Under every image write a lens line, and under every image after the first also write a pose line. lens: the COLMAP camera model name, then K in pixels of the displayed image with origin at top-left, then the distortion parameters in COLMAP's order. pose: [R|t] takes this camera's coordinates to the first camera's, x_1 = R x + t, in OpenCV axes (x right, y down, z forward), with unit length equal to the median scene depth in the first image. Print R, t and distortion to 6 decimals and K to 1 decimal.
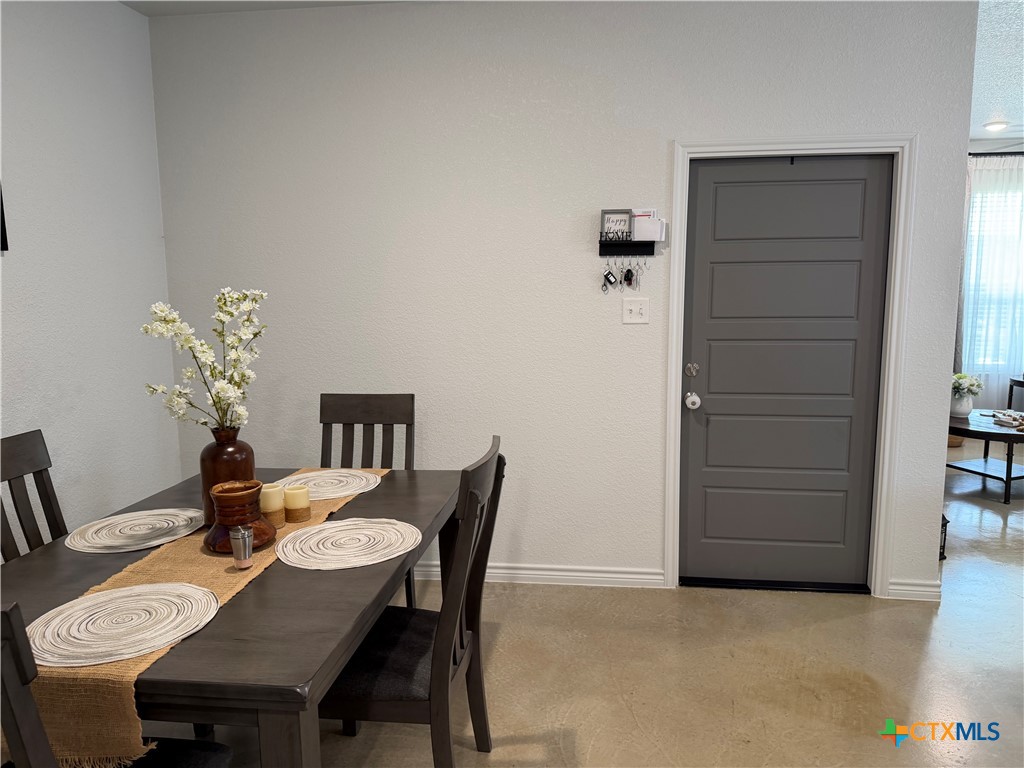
lens RADIAL K [[707.3, 0, 516.8], [0, 707.3, 391.3], [0, 0, 1]] dist [0.085415, -0.128368]
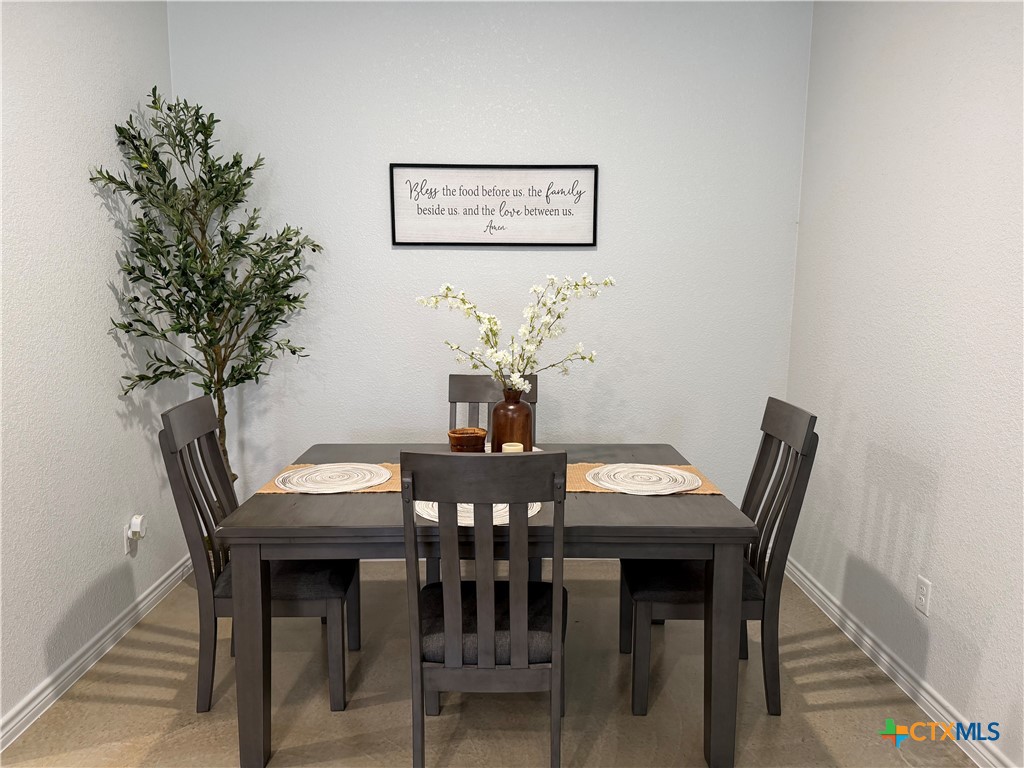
lens RADIAL K [[707.3, 0, 516.8], [0, 707.3, 391.3], [0, 0, 1]] dist [0.085415, -0.128368]
pose [[0.167682, 0.171987, -0.970723, 1.013998], [-0.148477, 0.977839, 0.147600, -0.171590], [0.974596, 0.119380, 0.189502, 0.983742]]
